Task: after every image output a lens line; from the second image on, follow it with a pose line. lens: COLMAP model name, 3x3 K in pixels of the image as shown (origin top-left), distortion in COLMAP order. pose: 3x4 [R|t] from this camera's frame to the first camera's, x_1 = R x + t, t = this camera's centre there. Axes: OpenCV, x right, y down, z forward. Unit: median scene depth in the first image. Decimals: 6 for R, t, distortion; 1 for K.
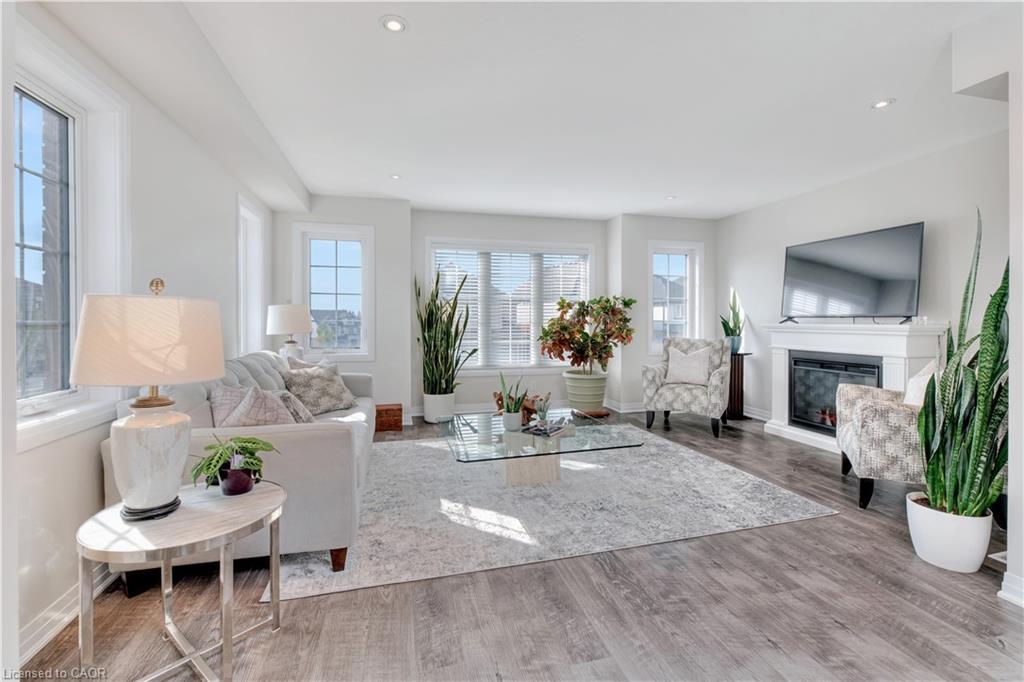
lens RADIAL K [[443.5, 0, 509.4], [0, 443.5, 321.2], [0, 0, 1]] dist [0.000796, 0.000143]
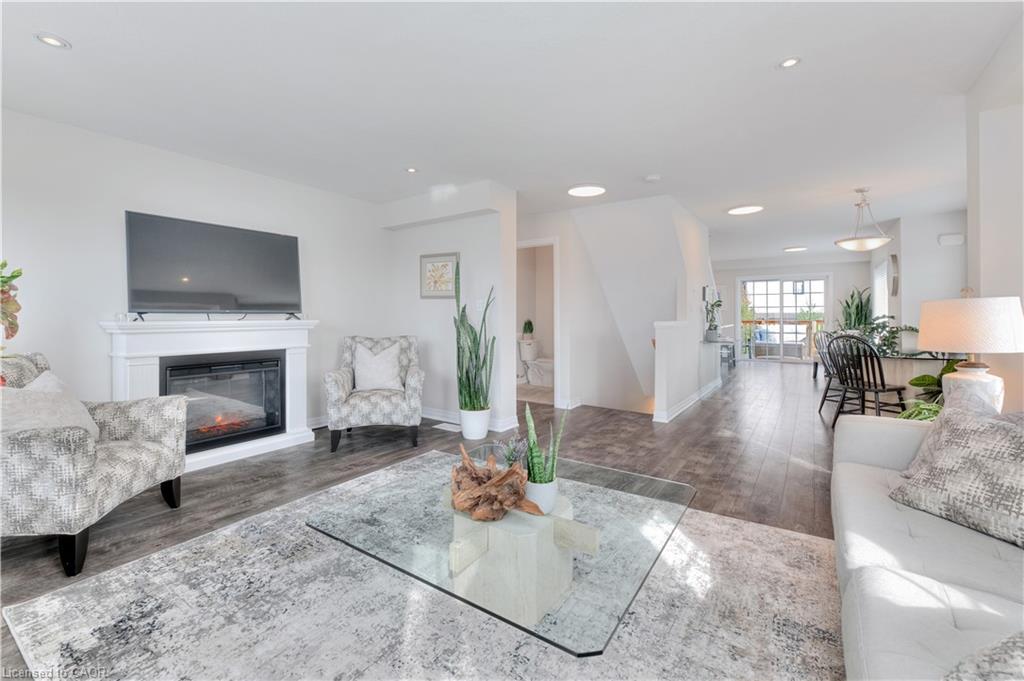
lens RADIAL K [[424.3, 0, 523.1], [0, 424.3, 312.5], [0, 0, 1]] dist [0.017019, 0.000067]
pose [[-0.651323, 0.008241, 0.758756, -0.301919], [0.004394, 0.999965, -0.007089, -0.001222], [-0.758788, -0.001283, -0.651336, 1.035935]]
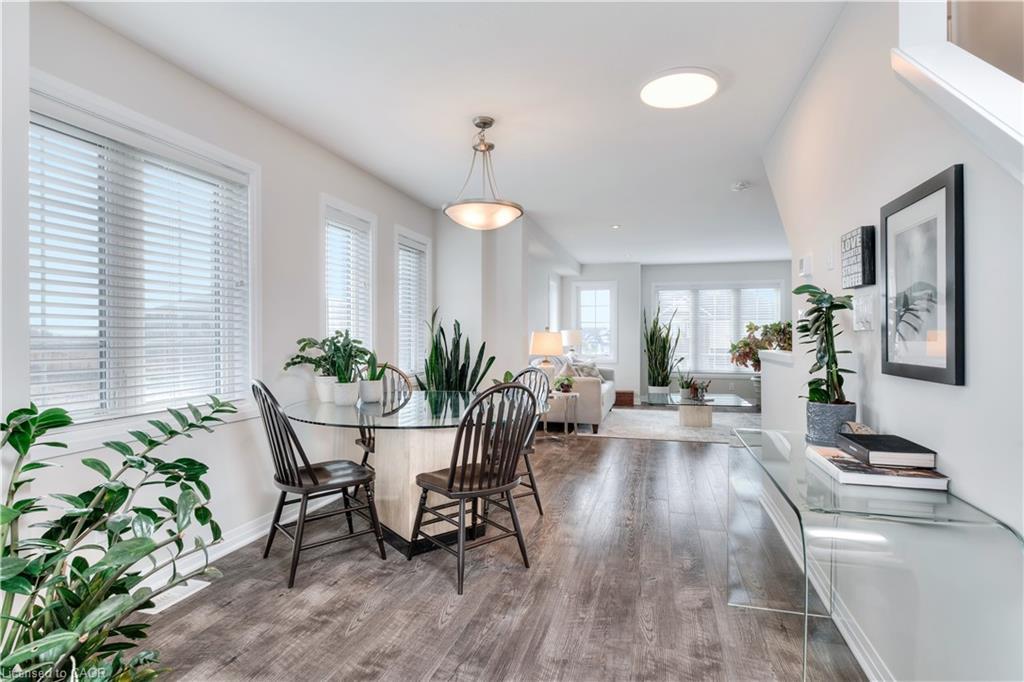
lens RADIAL K [[507.8, 0, 529.3], [0, 507.8, 337.6], [0, 0, 1]] dist [0.000397, 0.000128]
pose [[0.876698, 0.002956, -0.481032, 0.339530], [-0.004256, 0.999990, -0.001612, -0.000601], [0.481023, 0.003460, 0.876701, -0.865122]]
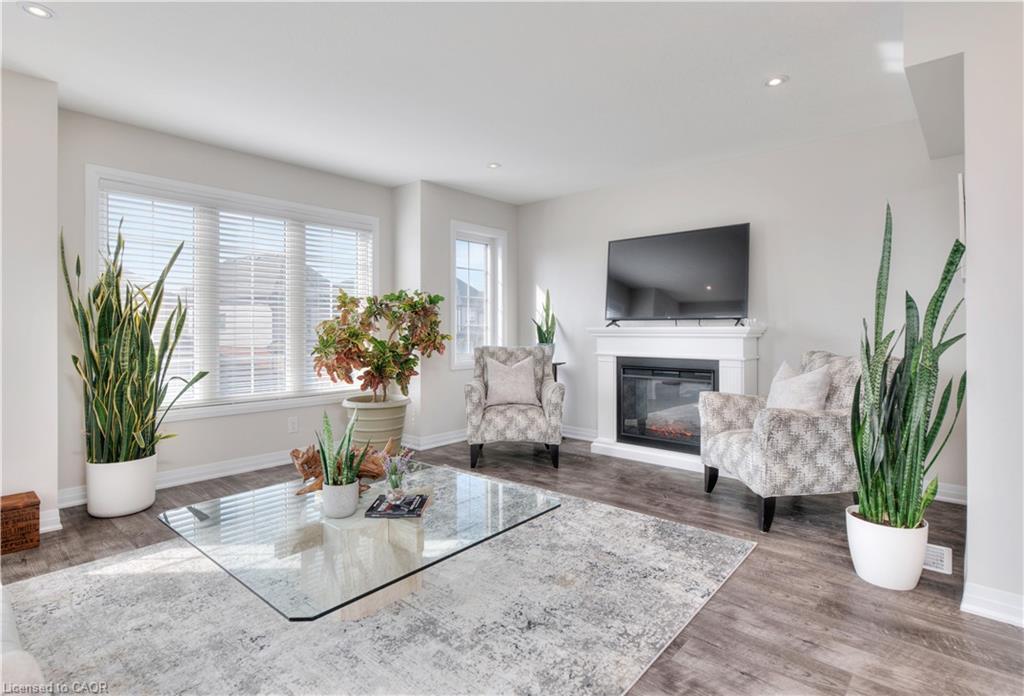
lens RADIAL K [[520.6, 0, 498.9], [0, 520.6, 326.8], [0, 0, 1]] dist [0.000921, 0.000905]
pose [[0.841379, 0.001098, 0.540444, -0.134489], [0.003807, 0.999961, -0.007959, 0.012422], [-0.540432, 0.008754, 0.841342, 0.260374]]
